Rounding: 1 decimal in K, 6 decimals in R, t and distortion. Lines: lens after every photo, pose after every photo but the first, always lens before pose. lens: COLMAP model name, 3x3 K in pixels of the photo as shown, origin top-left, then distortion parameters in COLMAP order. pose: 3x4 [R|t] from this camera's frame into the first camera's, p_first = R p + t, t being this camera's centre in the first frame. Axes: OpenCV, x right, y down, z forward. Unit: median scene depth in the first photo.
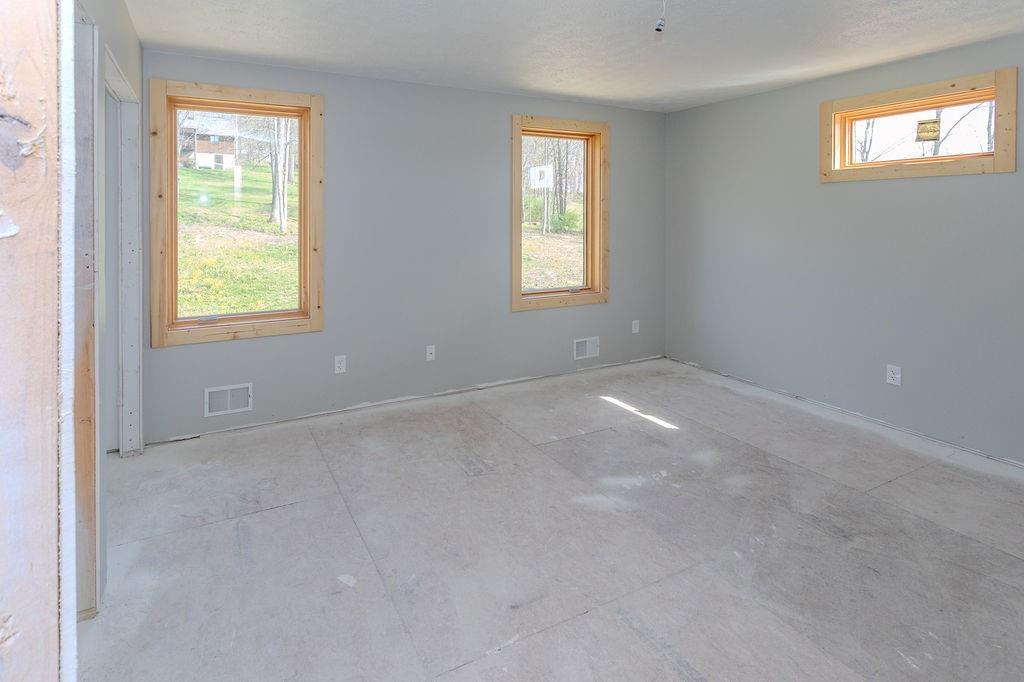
lens RADIAL K [[522.9, 0, 466.9], [0, 522.9, 220.9], [0, 0, 1]] dist [0.001045, 0.000146]
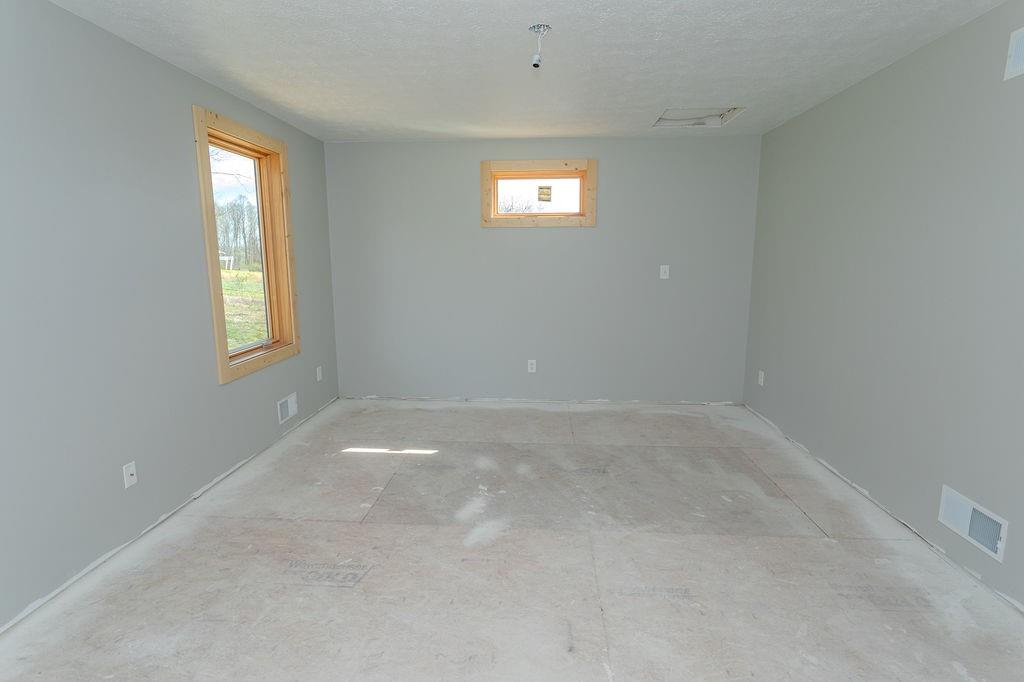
lens RADIAL K [[503.6, 0, 505.9], [0, 503.6, 339.6], [0, 0, 1]] dist [0.000649, 0.000870]
pose [[0.506818, -0.144334, 0.849884, -0.394467], [0.010753, 0.986866, 0.161185, -0.002350], [-0.861986, -0.072553, 0.501713, 0.371585]]
